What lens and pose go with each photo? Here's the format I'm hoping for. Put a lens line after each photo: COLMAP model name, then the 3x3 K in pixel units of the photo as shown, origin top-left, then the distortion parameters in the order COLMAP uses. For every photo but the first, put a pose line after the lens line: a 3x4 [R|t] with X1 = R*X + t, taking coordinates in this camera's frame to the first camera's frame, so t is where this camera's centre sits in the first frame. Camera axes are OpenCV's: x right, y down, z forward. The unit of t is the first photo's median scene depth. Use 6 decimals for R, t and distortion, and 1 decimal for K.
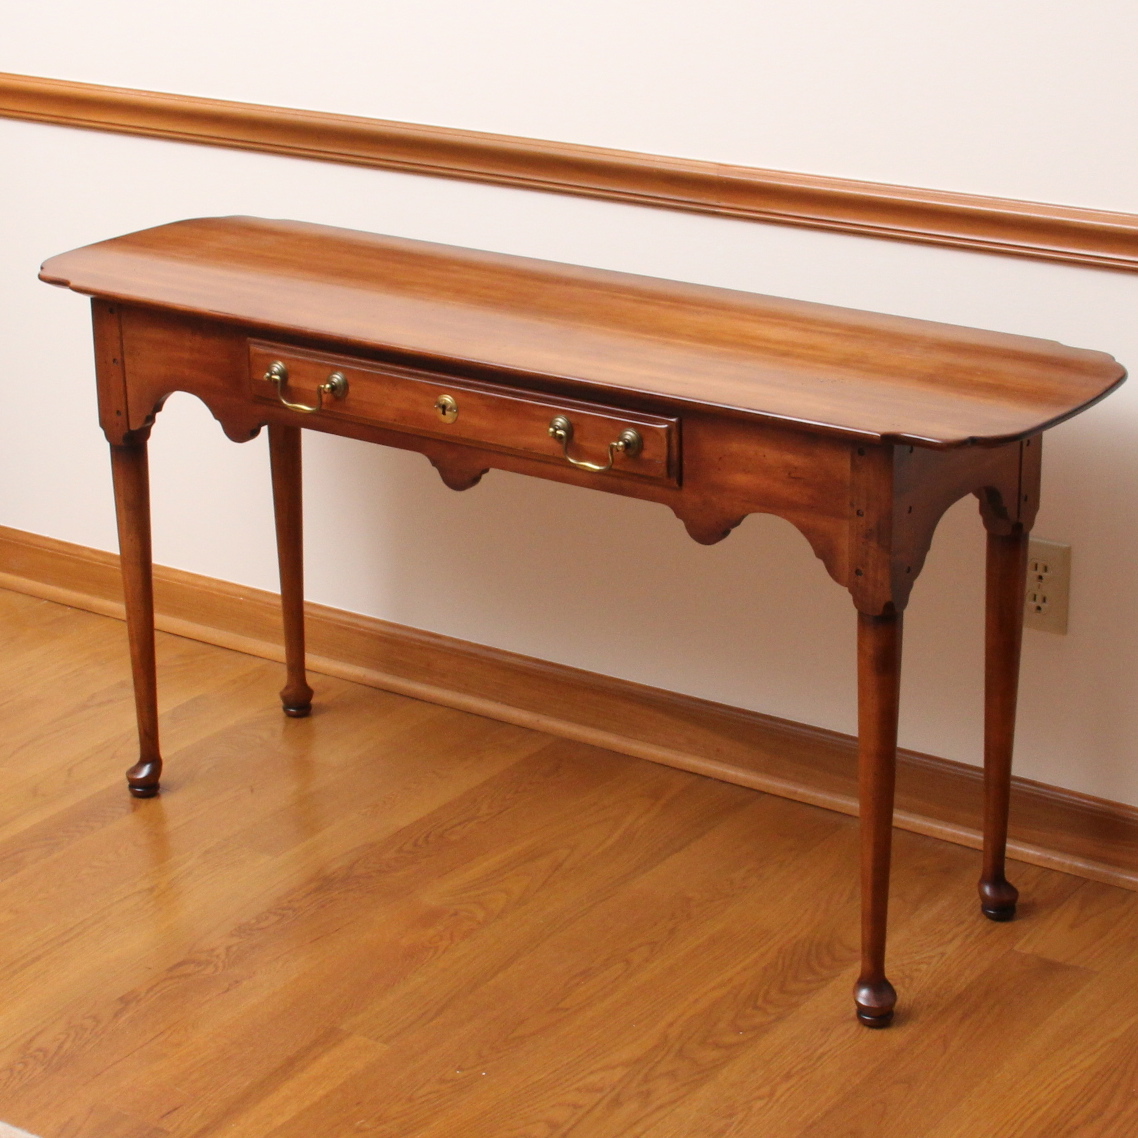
lens RADIAL K [[2869.3, 0, 569.0], [0, 2869.3, 569.0], [0, 0, 1]] dist [-0.067345, -0.085755]
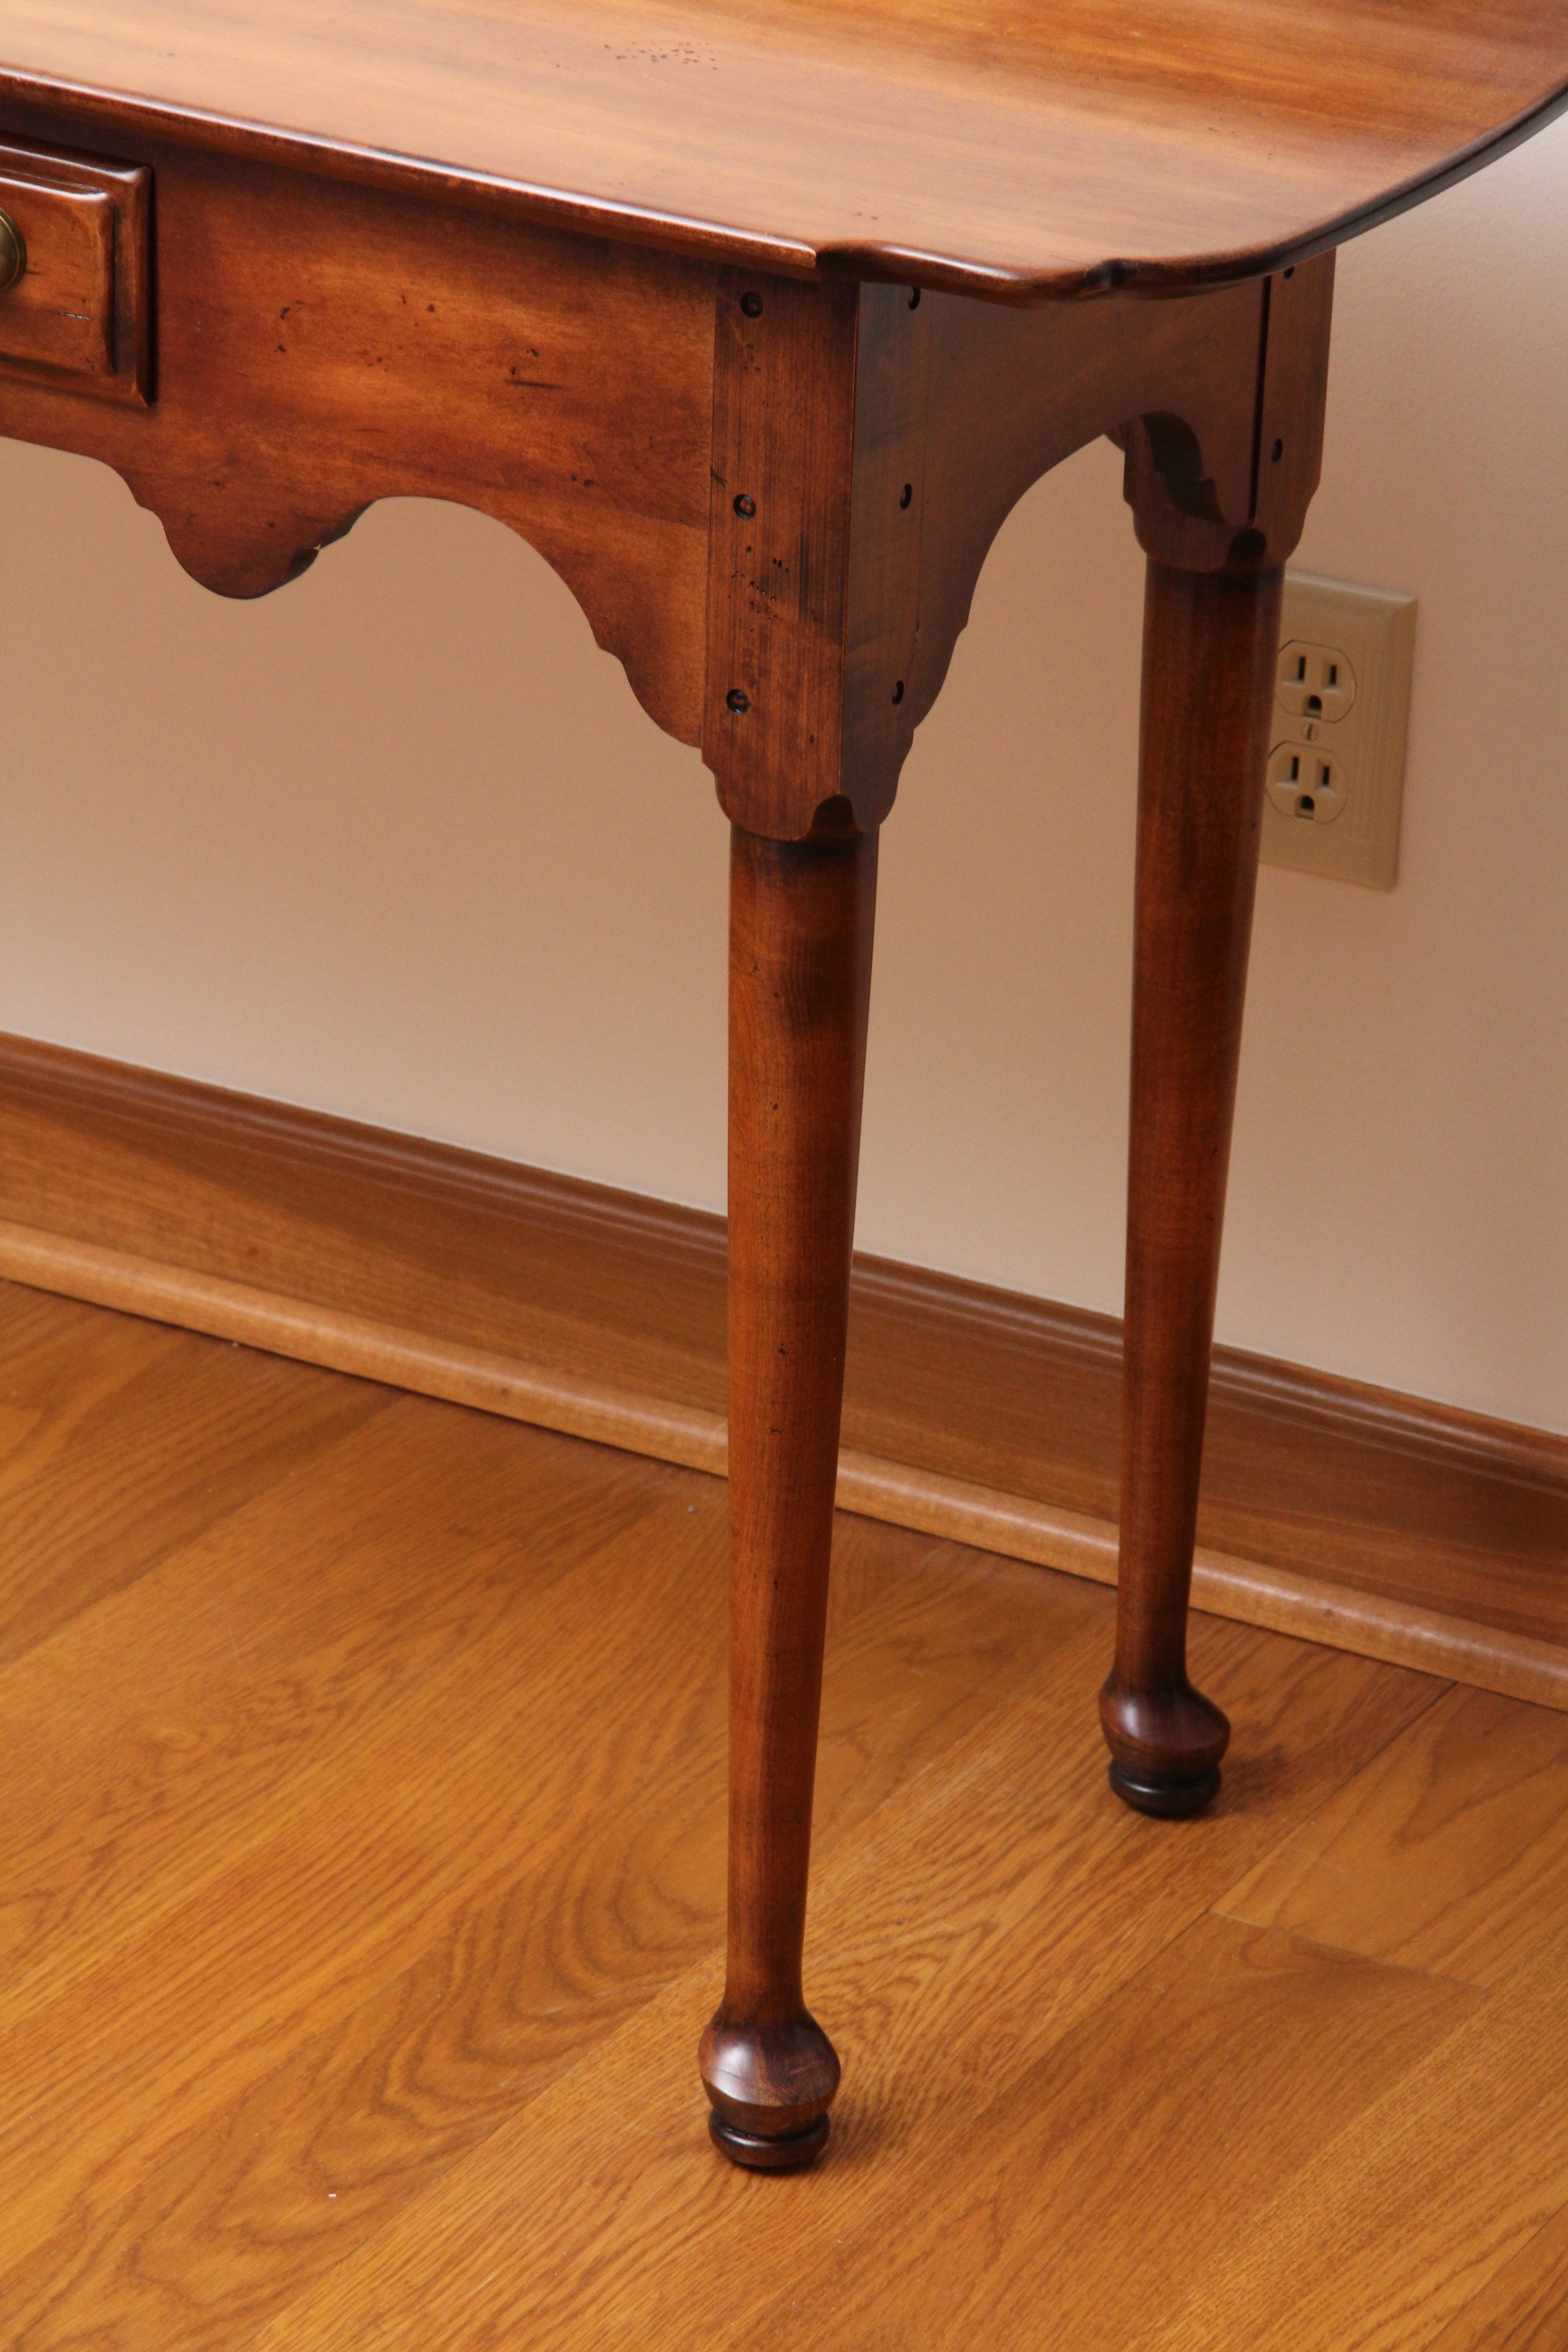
lens RADIAL K [[9741.2, 0, 734.6], [0, 9741.2, 1182.8], [0, 0, 1]] dist [0.960872, 0.351071]
pose [[0.993836, 0.004321, 0.110773, -0.013831], [-0.011641, 0.997784, 0.065514, -0.014530], [-0.110244, -0.066399, 0.991684, -0.038635]]
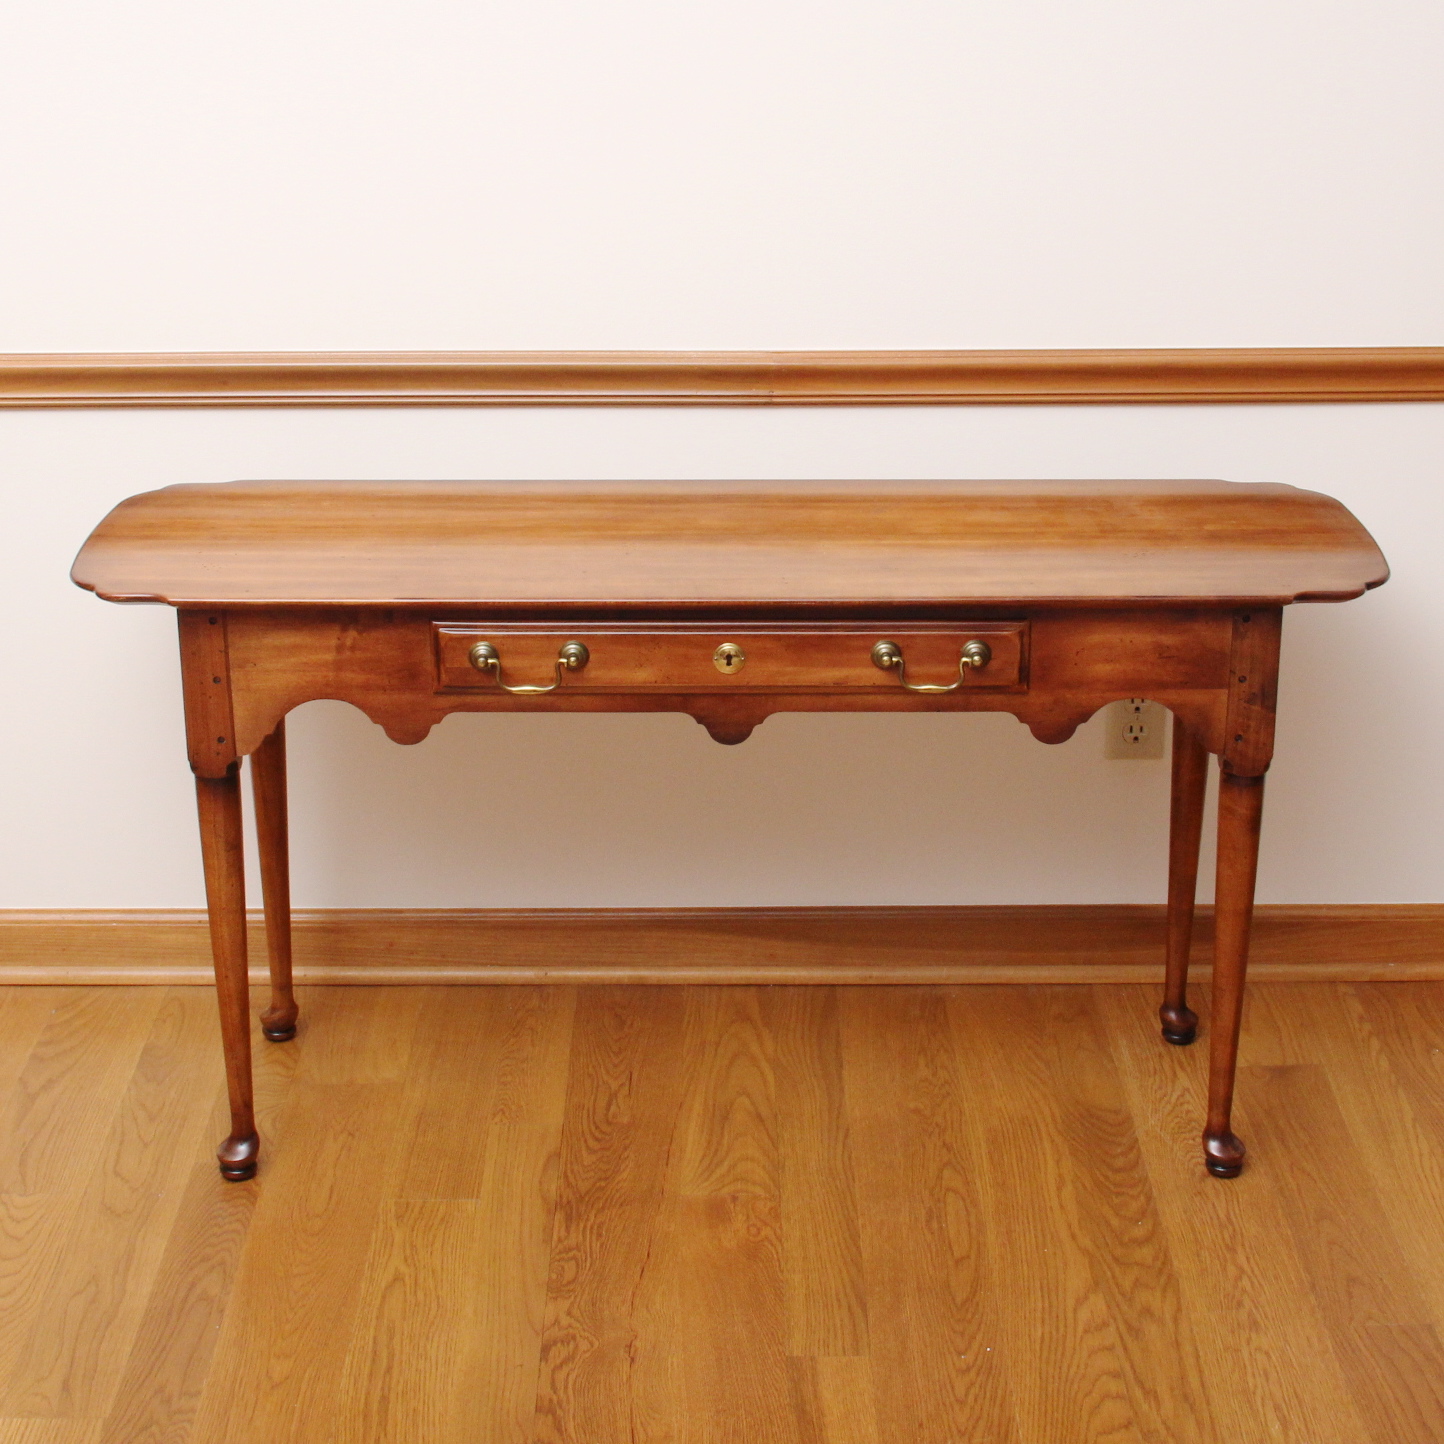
lens RADIAL K [[2697.8, 0, 721.1], [0, 2697.8, 599.5], [0, 0, 1]] dist [-0.079352, -0.088105]
pose [[0.811517, -0.179450, 0.556092, -0.513982], [0.188248, 0.981226, 0.041926, -0.109975], [-0.553175, 0.070660, 0.830063, 0.293471]]
